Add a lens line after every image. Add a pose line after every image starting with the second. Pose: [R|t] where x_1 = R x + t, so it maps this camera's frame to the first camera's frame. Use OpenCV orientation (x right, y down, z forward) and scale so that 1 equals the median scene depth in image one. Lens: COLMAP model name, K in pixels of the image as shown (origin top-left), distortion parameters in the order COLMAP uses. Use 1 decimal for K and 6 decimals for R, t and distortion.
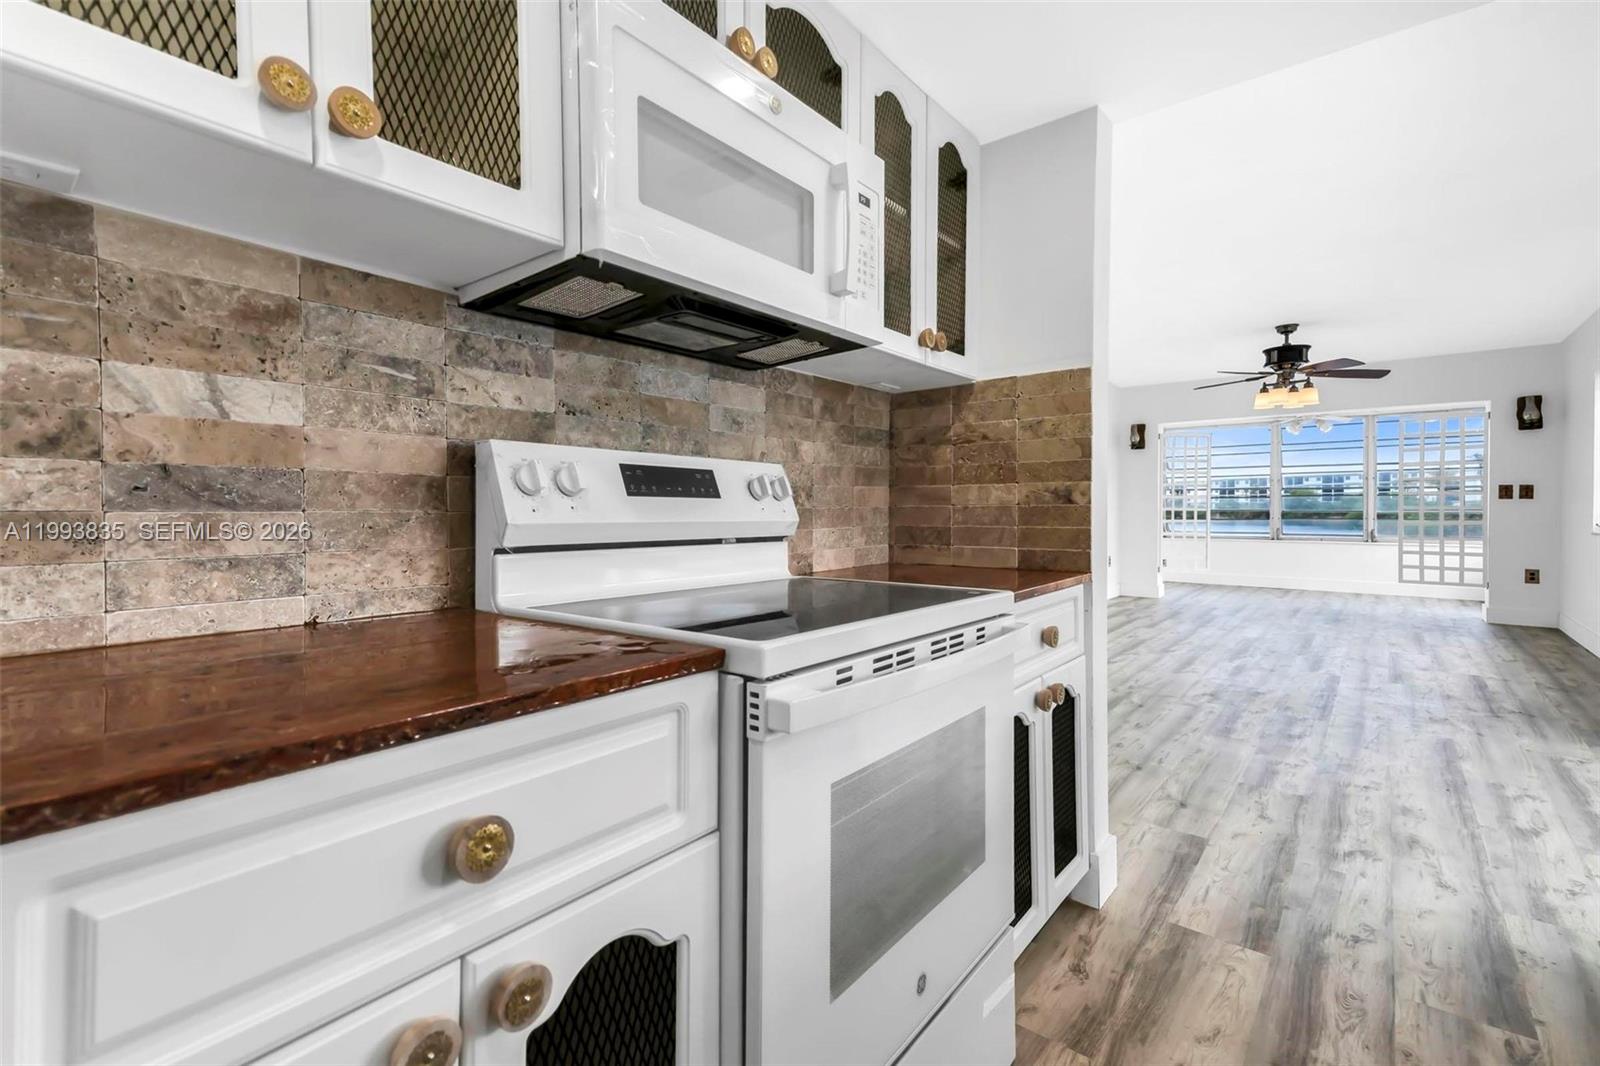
lens RADIAL K [[744.8, 0, 780.8], [0, 744.8, 514.2], [0, 0, 1]] dist [0.030752, -0.000238]
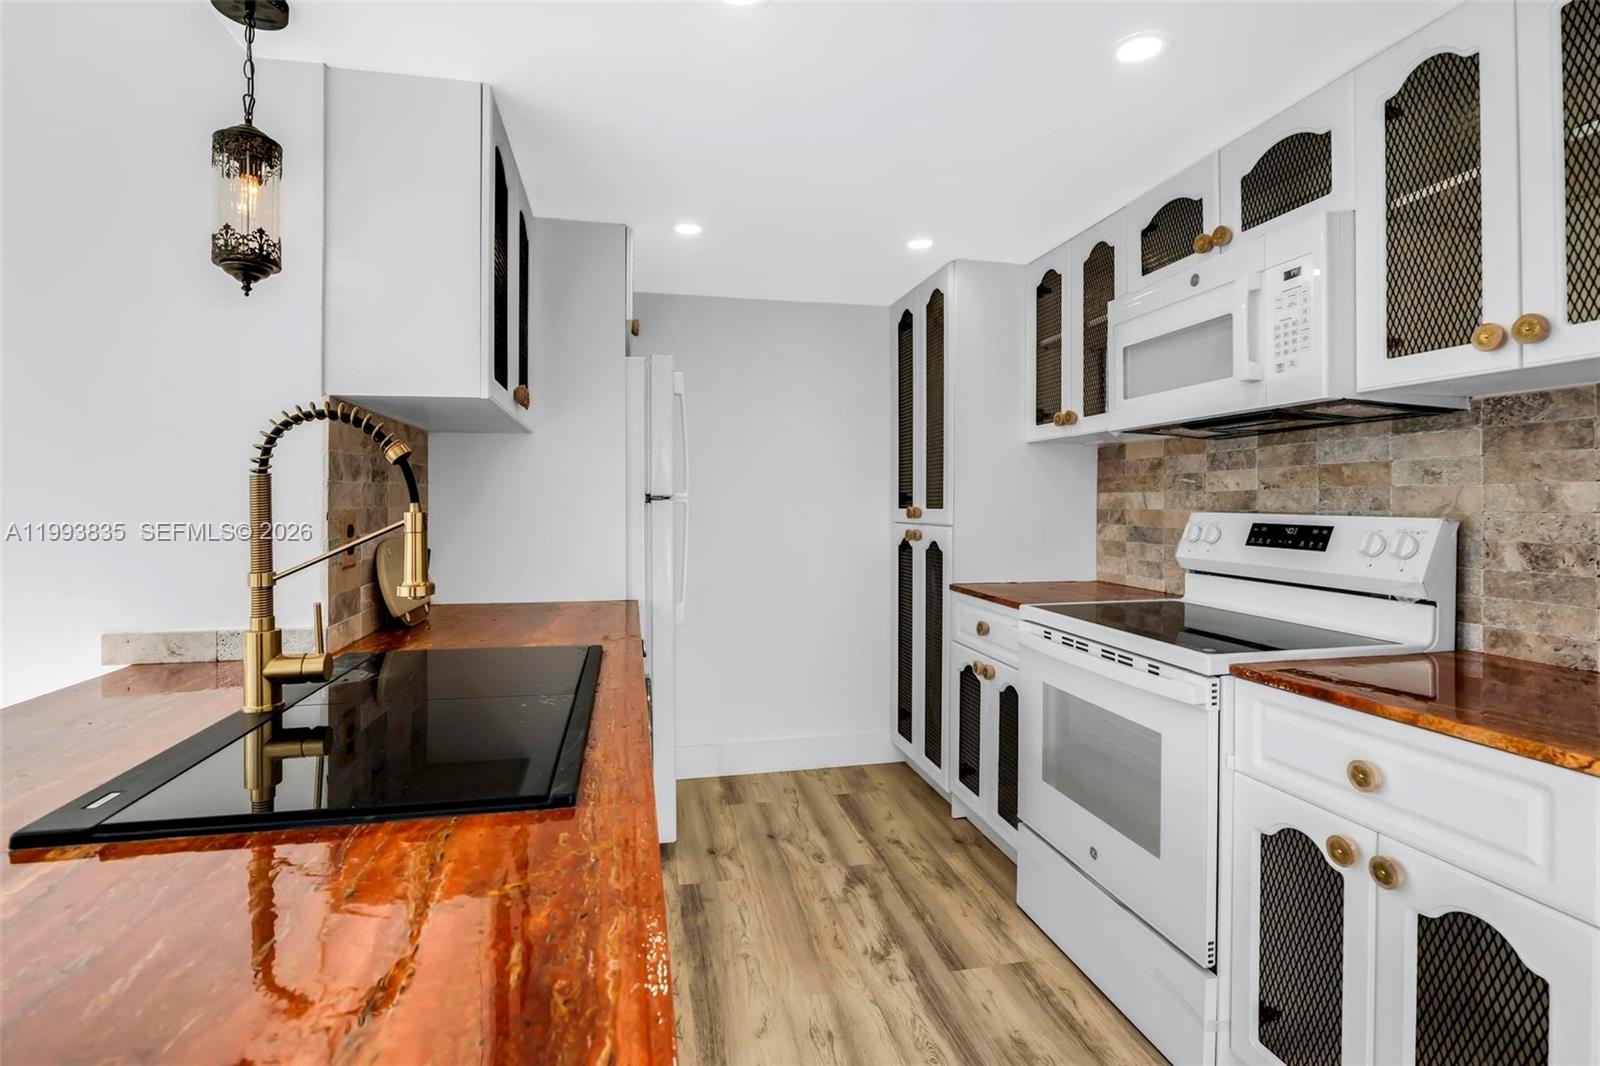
lens RADIAL K [[763.1, 0, 802.0], [0, 763.1, 501.1], [0, 0, 1]] dist [-0.014106, 0.000807]
pose [[-0.633179, 0.001594, -0.774004, 1.549494], [-0.000865, 0.999996, 0.002766, -0.117479], [0.774005, 0.002421, -0.633175, 1.295071]]
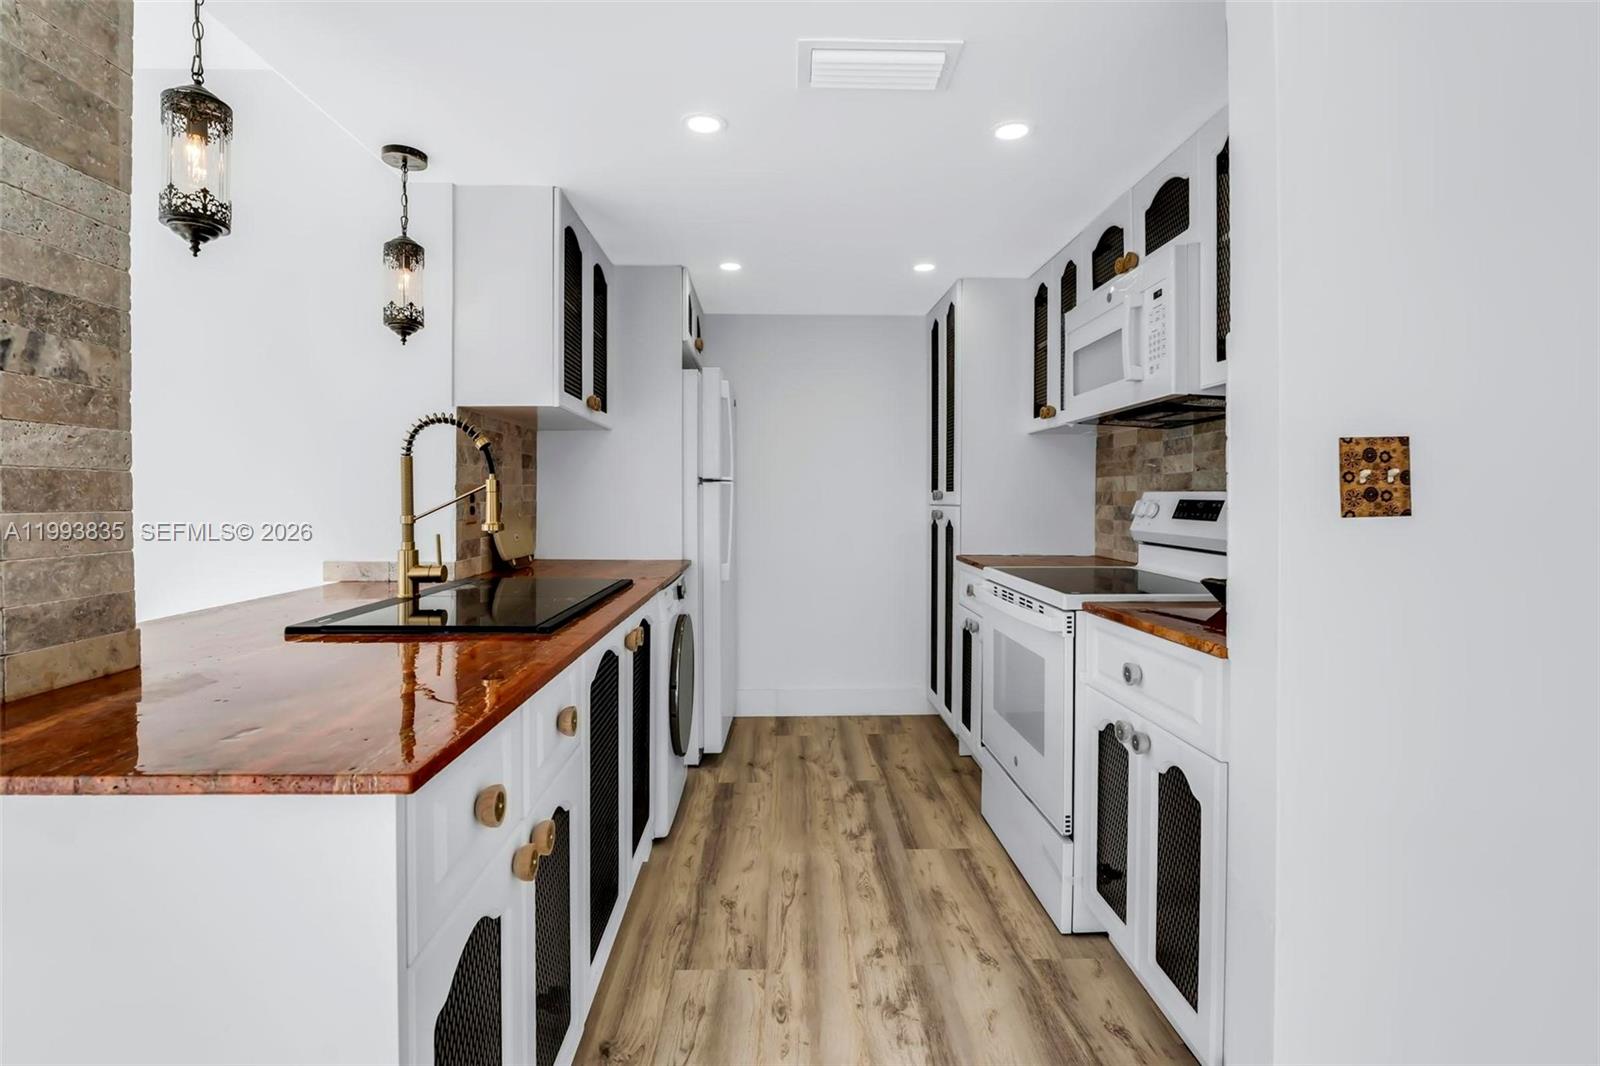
lens RADIAL K [[758.6, 0, 805.3], [0, 758.6, 502.5], [0, 0, 1]] dist [-0.004616, -0.000121]
pose [[-0.761038, 0.004332, -0.648693, 1.625708], [-0.003329, 0.999938, 0.010583, -0.078489], [0.648699, 0.010214, -0.760977, 1.823722]]
